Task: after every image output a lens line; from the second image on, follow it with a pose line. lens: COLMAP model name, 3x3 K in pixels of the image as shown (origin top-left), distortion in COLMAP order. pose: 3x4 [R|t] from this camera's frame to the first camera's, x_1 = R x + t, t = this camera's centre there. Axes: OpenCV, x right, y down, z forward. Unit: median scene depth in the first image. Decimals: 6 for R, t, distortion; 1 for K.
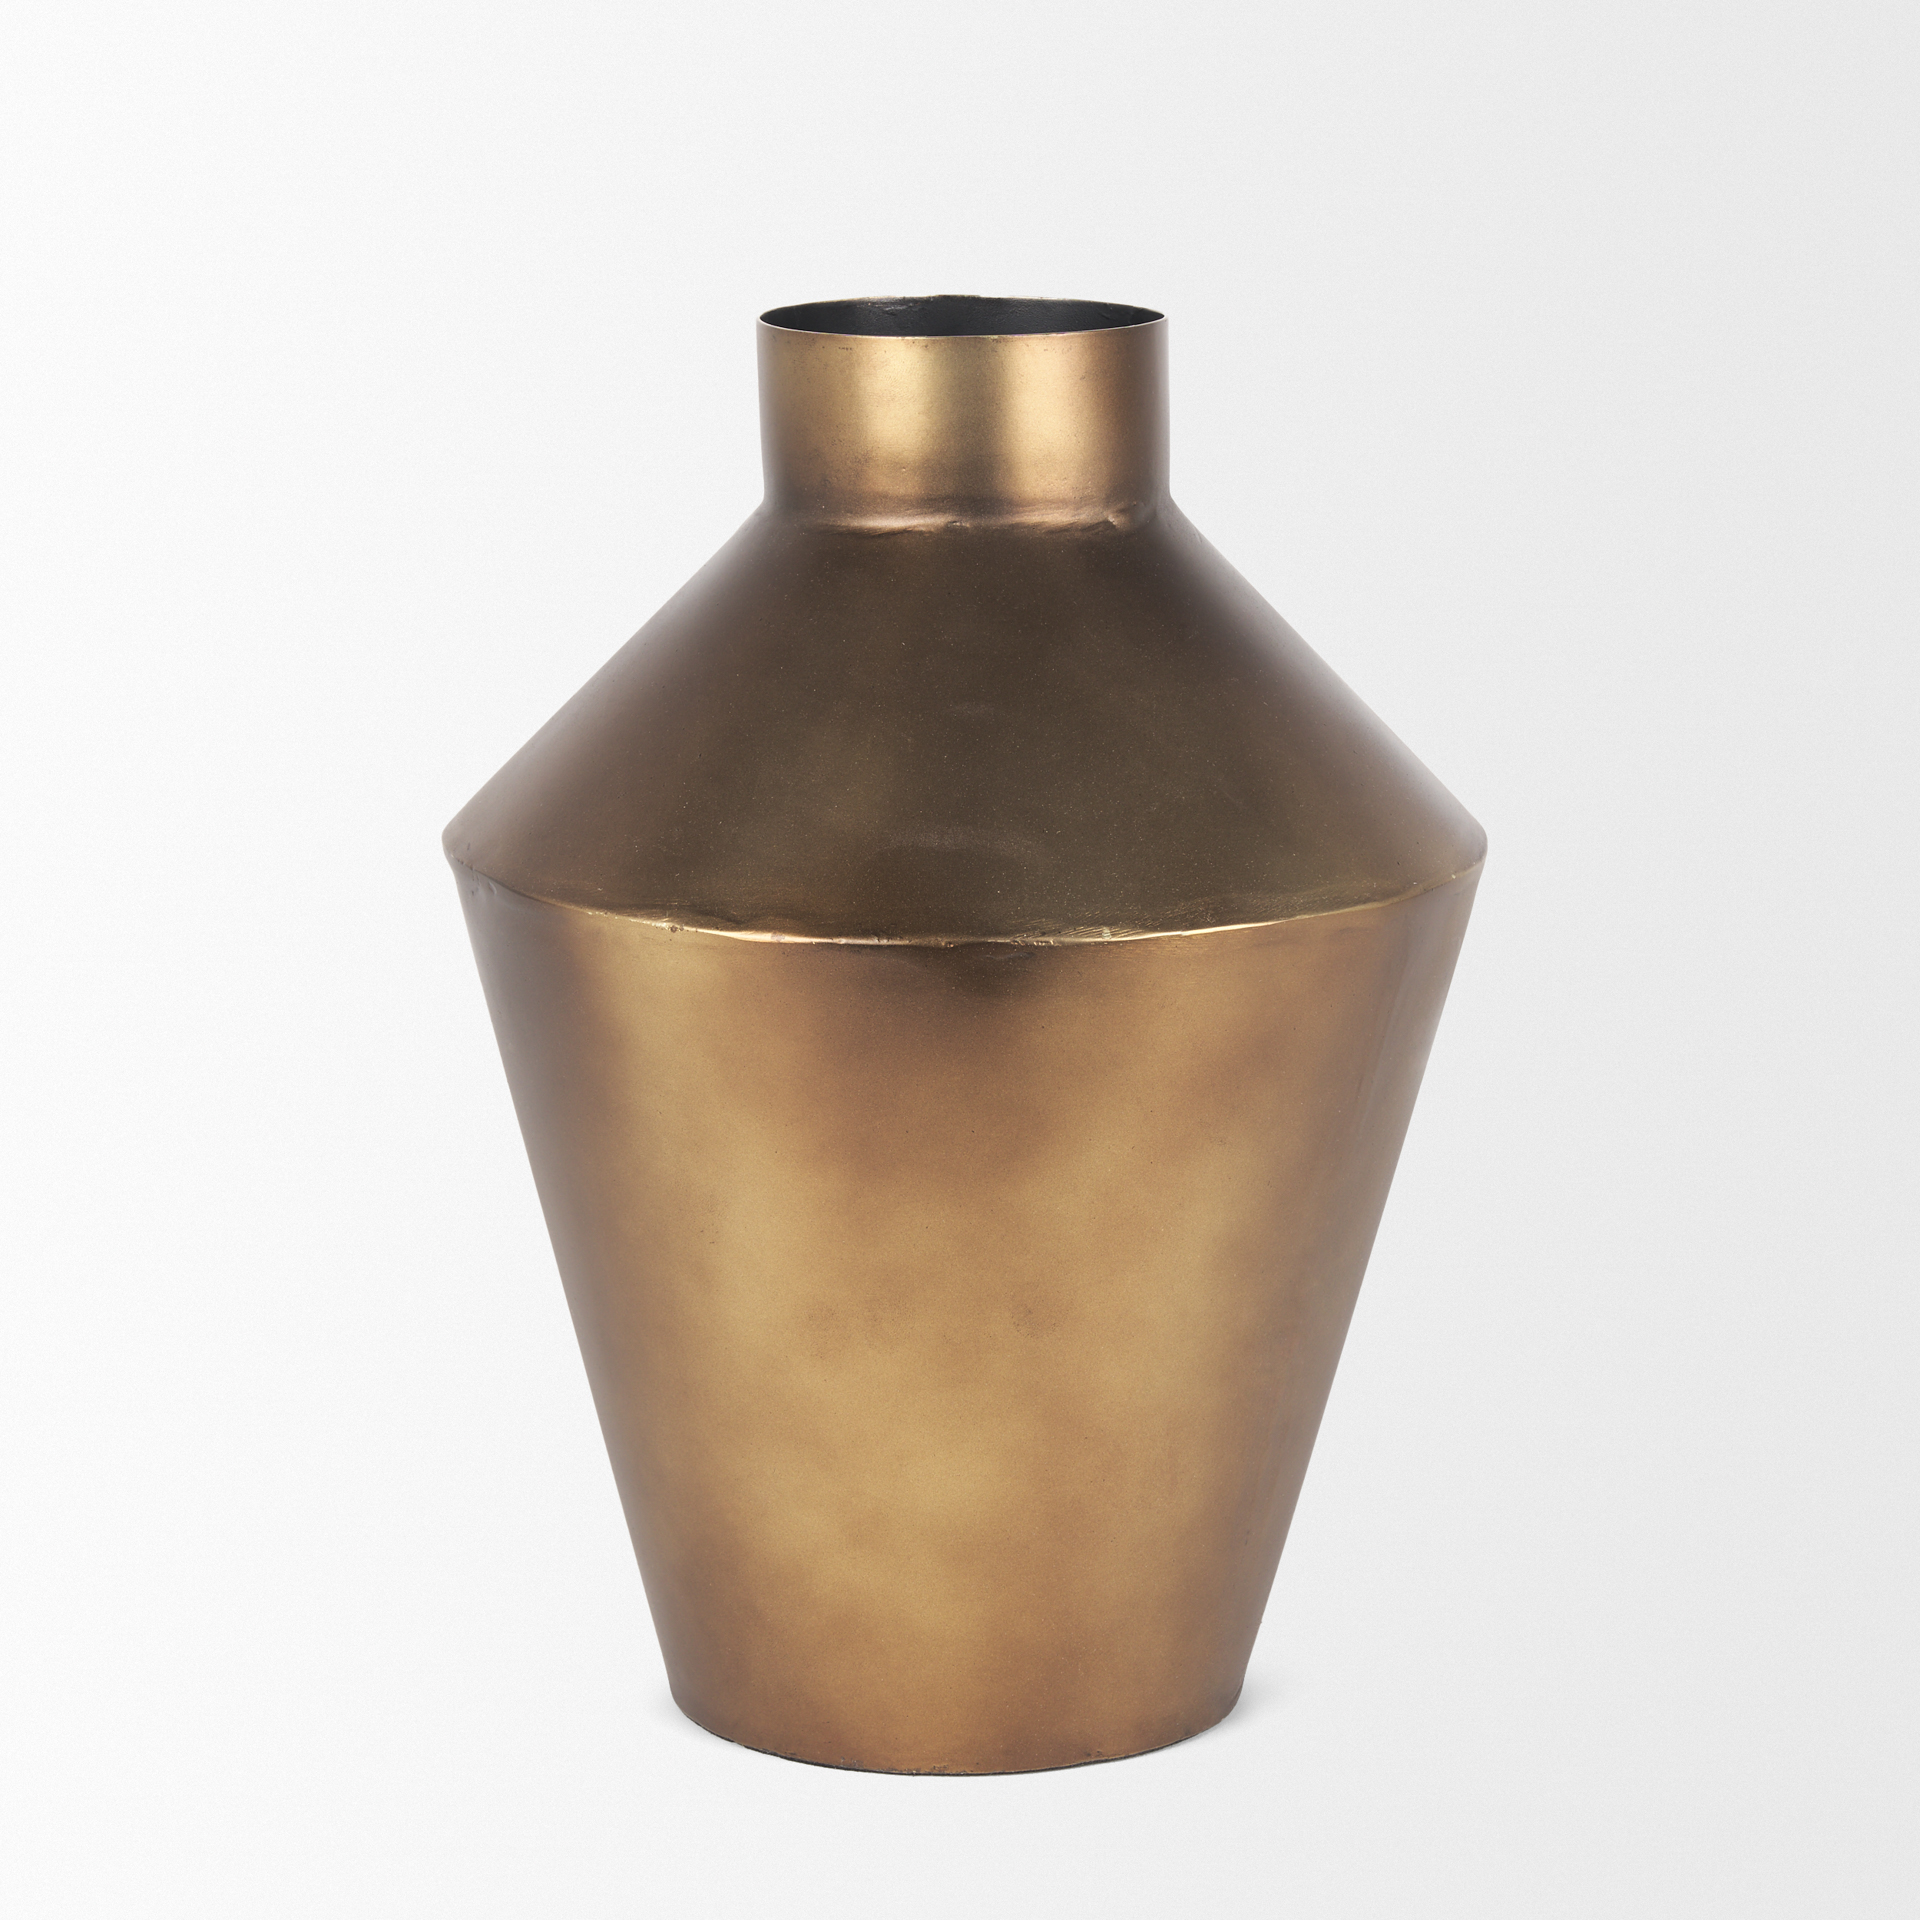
lens RADIAL K [[5714.6, 0, 962.7], [0, 5714.6, 888.7], [0, 0, 1]] dist [-0.074656, 0.226222]
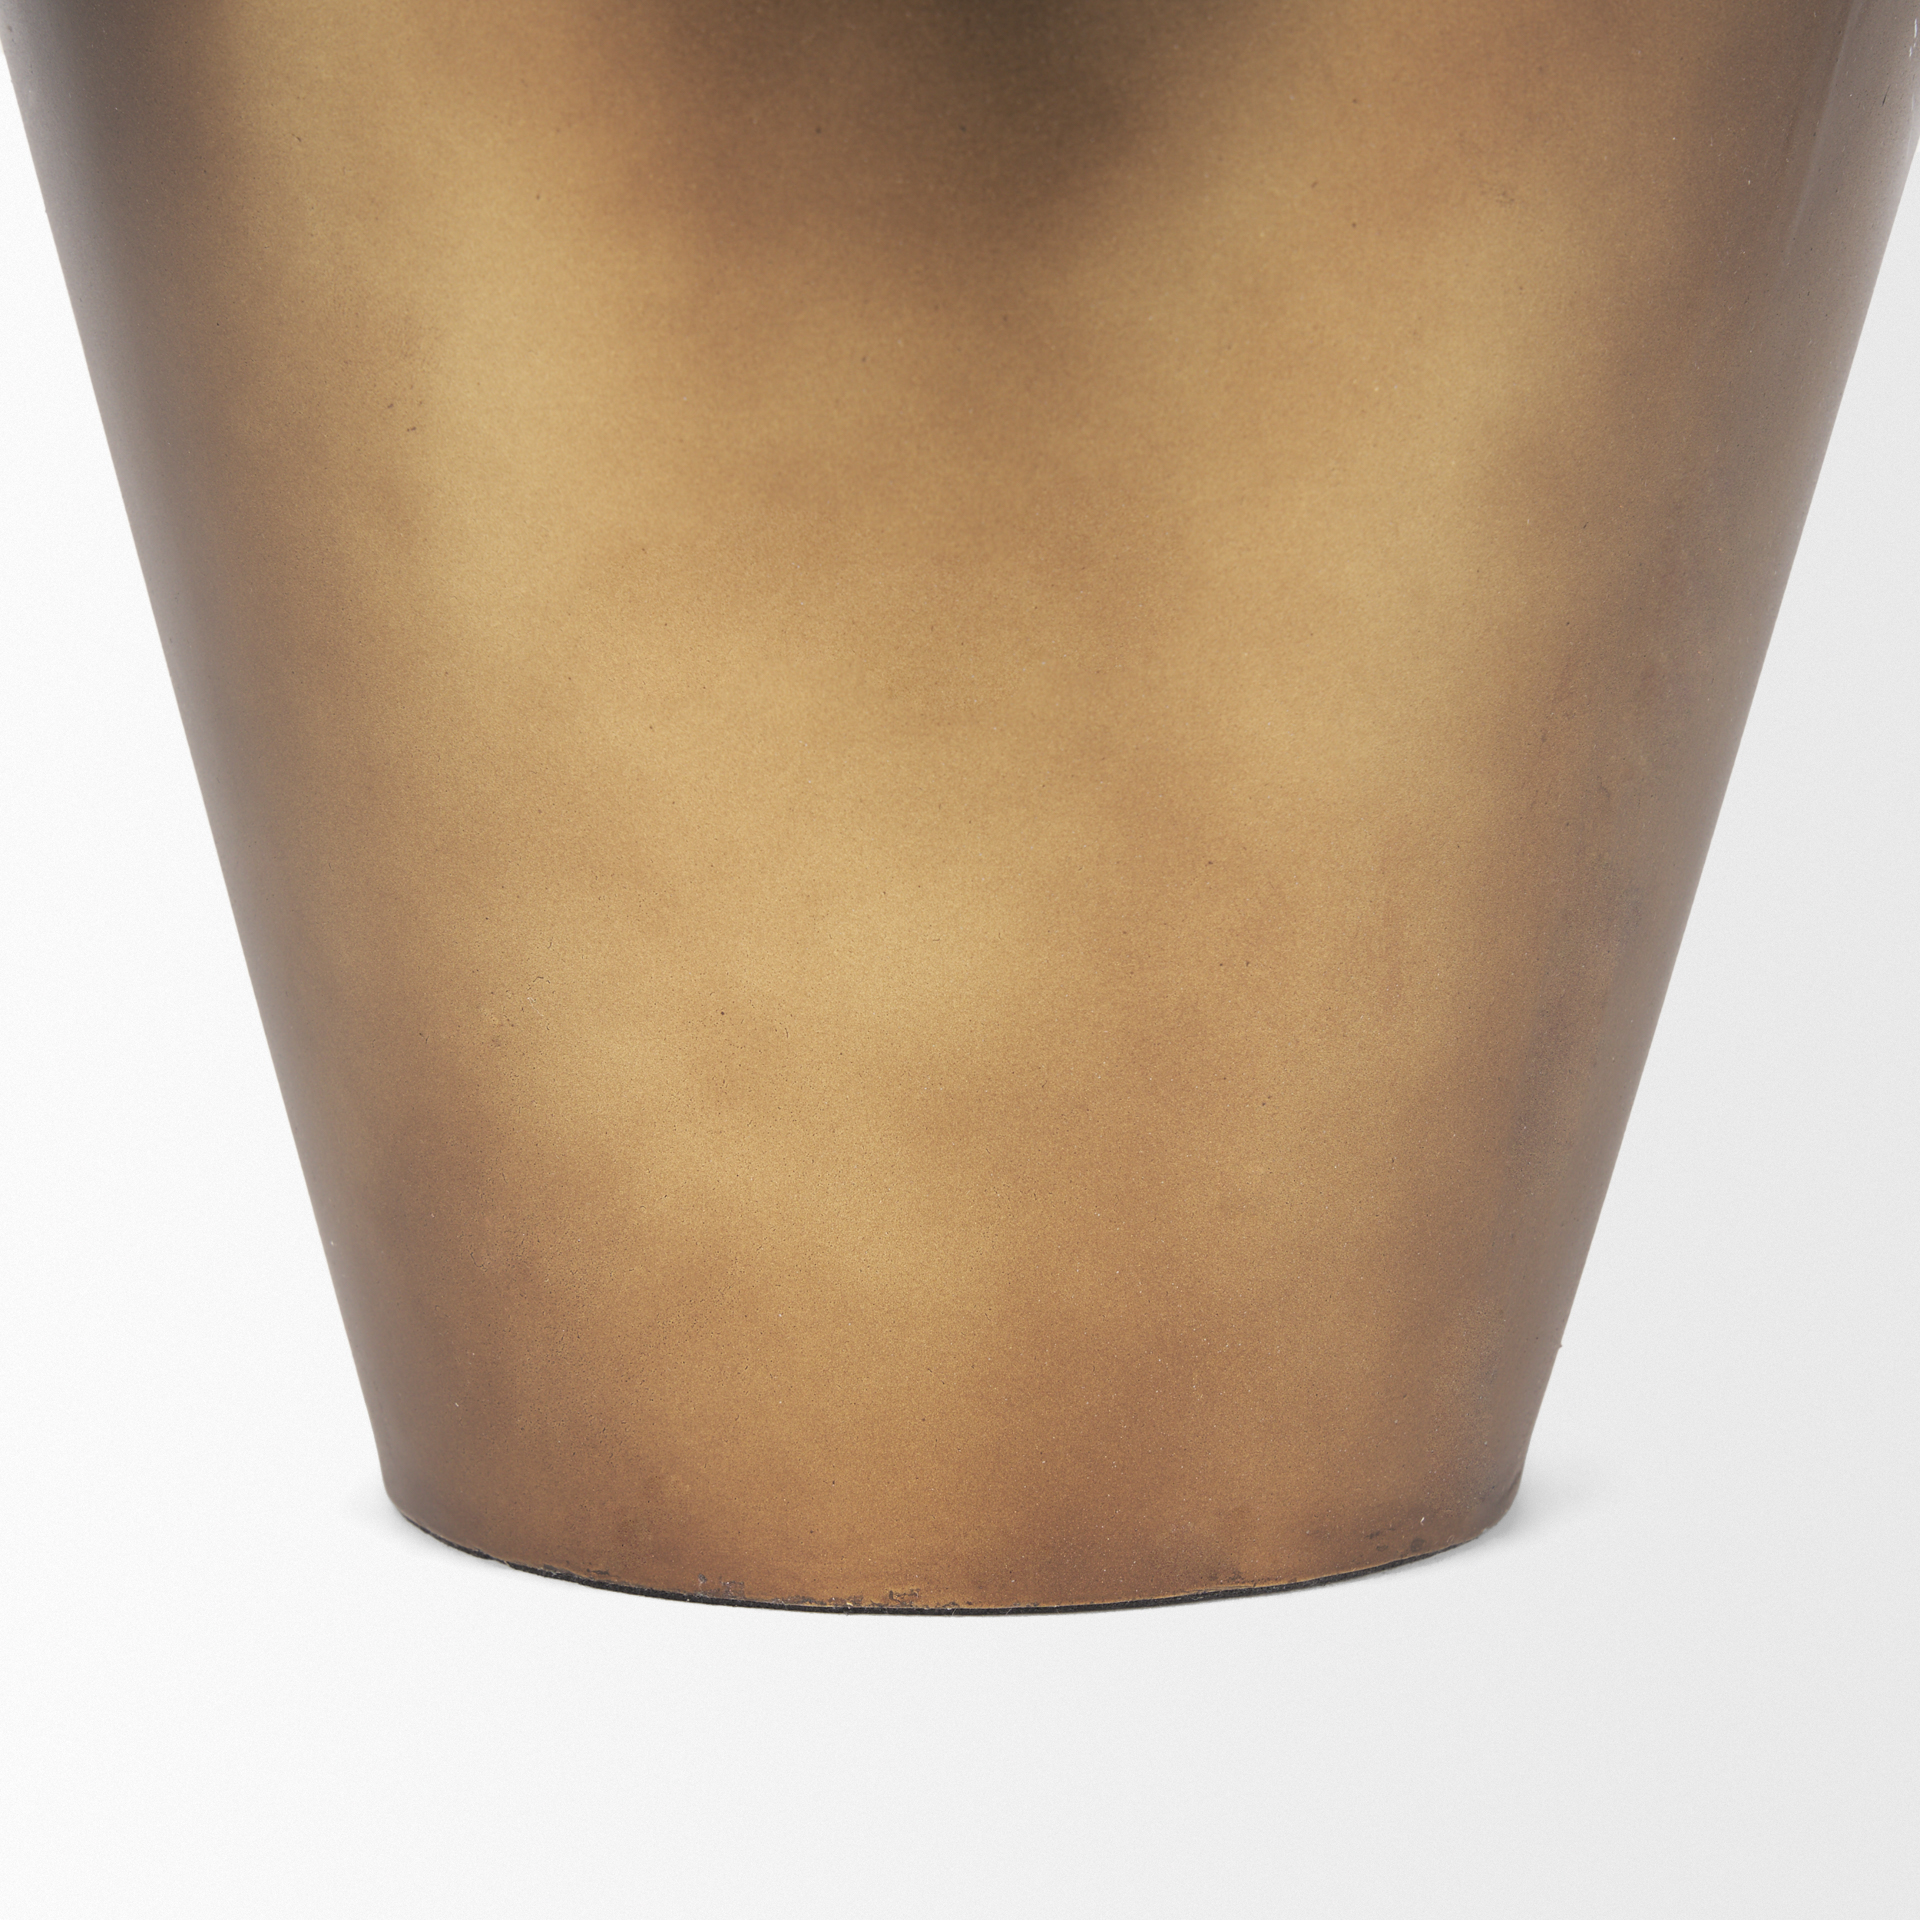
lens RADIAL K [[5714.6, 0, 962.7], [0, 5714.6, 888.7], [0, 0, 1]] dist [-0.074656, 0.226222]
pose [[0.999711, 0.004944, -0.023519, 0.012480], [-0.006069, 0.998828, -0.048023, 0.121845], [0.023254, 0.048152, 0.998569, 0.536289]]
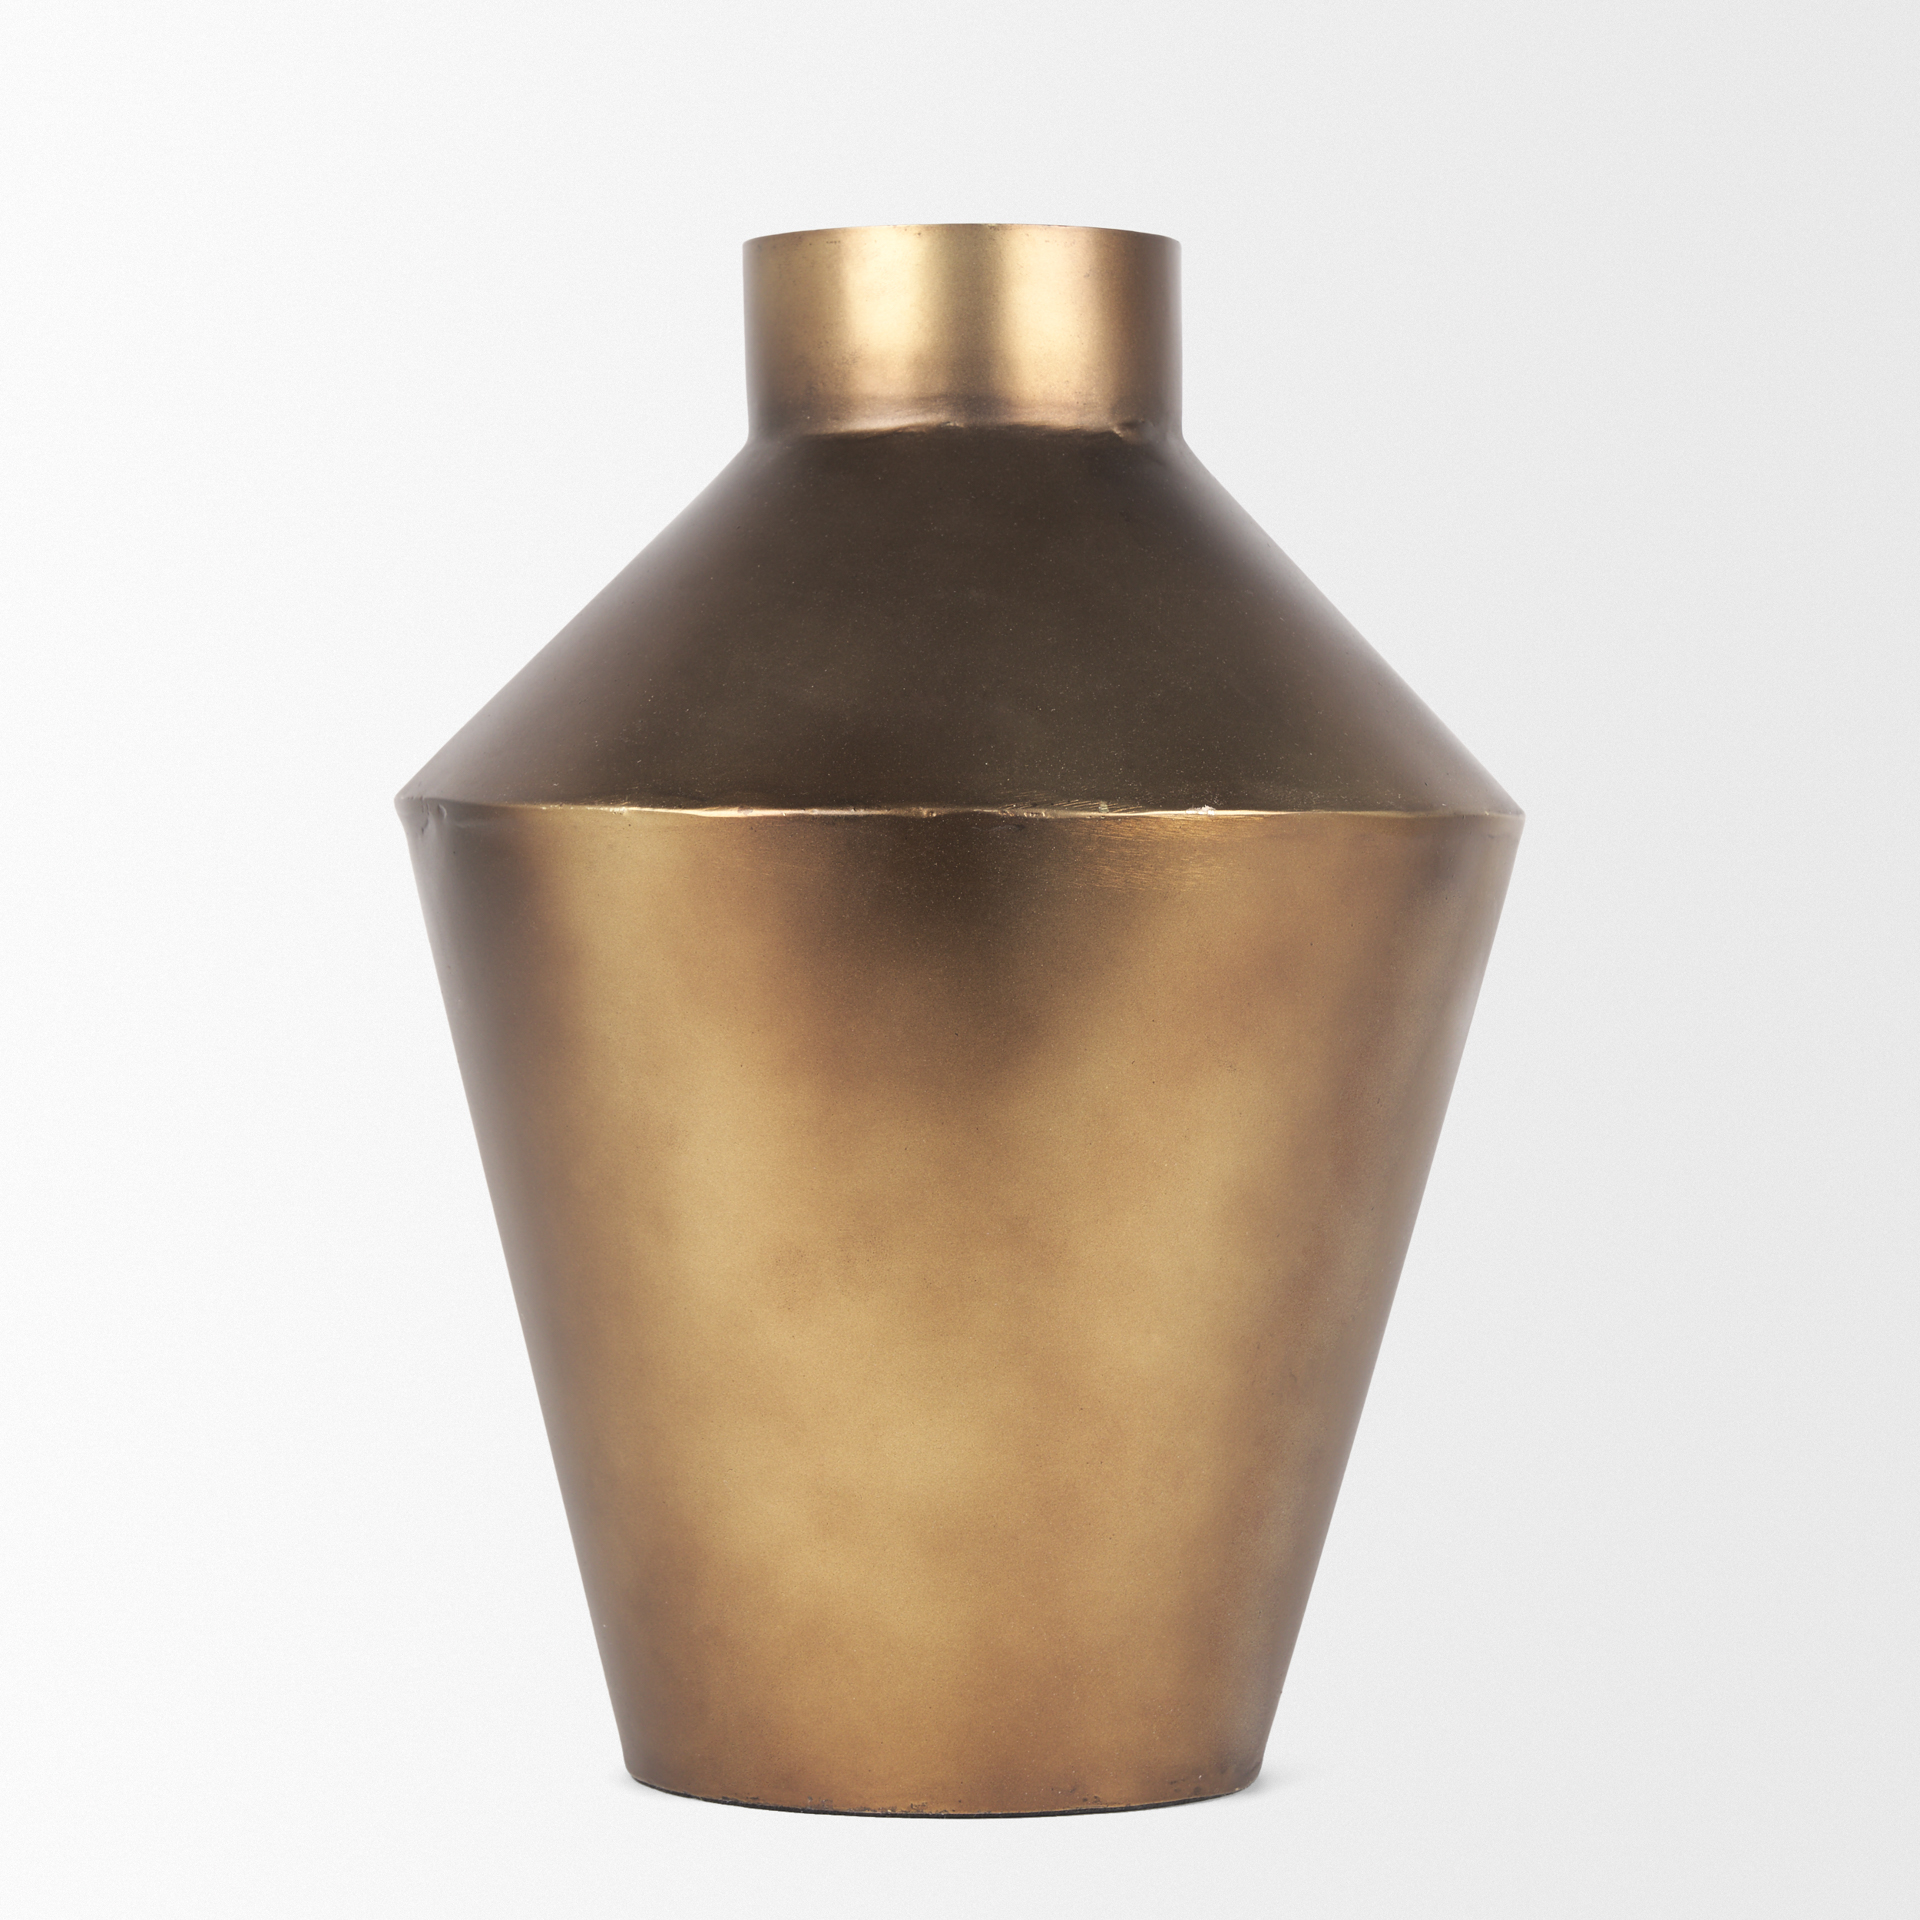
lens RADIAL K [[5714.6, 0, 962.7], [0, 5714.6, 888.7], [0, 0, 1]] dist [-0.074656, 0.226222]
pose [[0.999808, 0.008573, -0.017603, 0.018167], [-0.011524, 0.984486, -0.175087, 0.174862], [0.015829, 0.175256, 0.984396, 0.097046]]
